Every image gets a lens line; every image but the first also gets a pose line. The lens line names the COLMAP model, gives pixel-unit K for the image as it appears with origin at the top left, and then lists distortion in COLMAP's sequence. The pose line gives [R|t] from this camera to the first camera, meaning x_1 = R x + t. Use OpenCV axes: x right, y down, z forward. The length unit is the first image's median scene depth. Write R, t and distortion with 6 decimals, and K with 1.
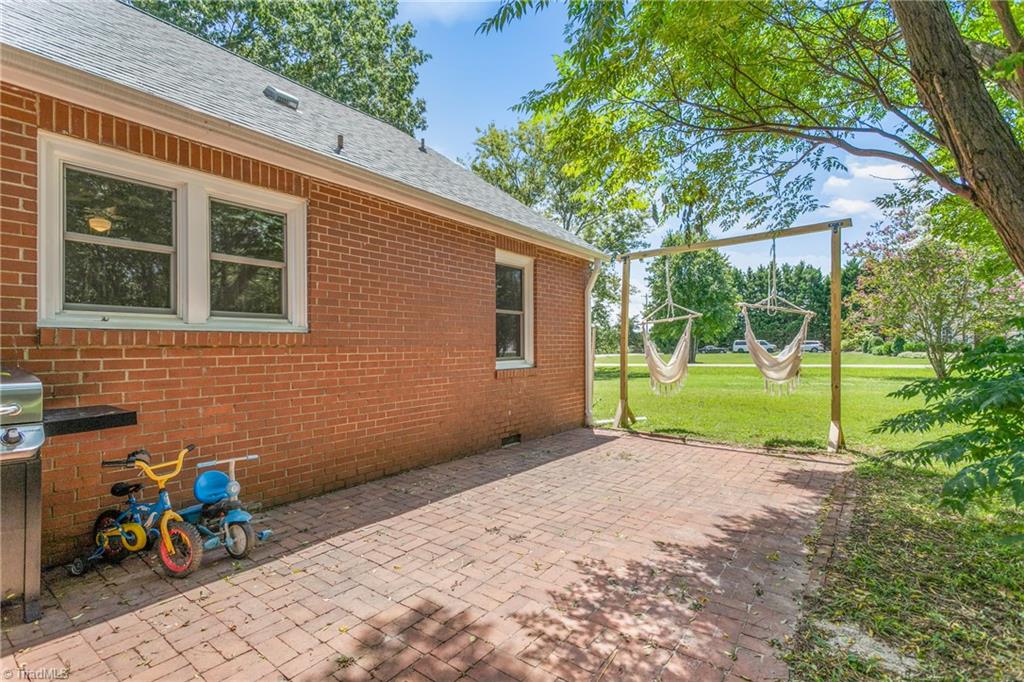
lens RADIAL K [[487.4, 0, 509.5], [0, 487.4, 337.7], [0, 0, 1]] dist [0.002616, 0.002038]
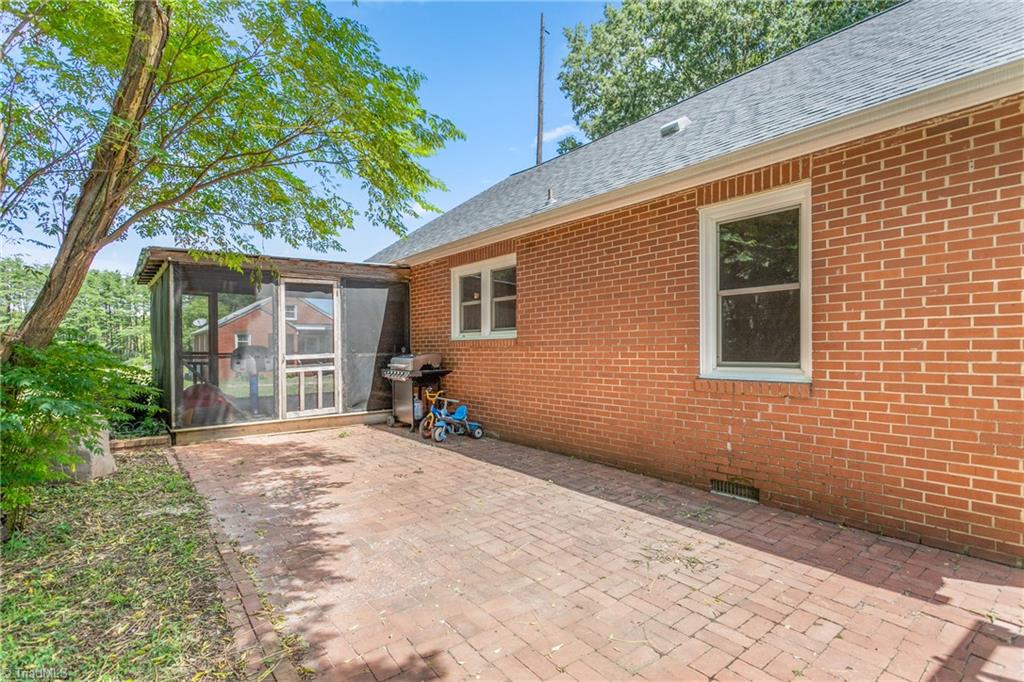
lens RADIAL K [[487.4, 0, 509.2], [0, 487.4, 351.2], [0, 0, 1]] dist [0.002616, 0.002038]
pose [[-0.260721, 0.011410, -0.965347, 1.182316], [0.026381, 0.999641, 0.004691, 0.025454], [0.965054, -0.024244, -0.260928, 1.482280]]
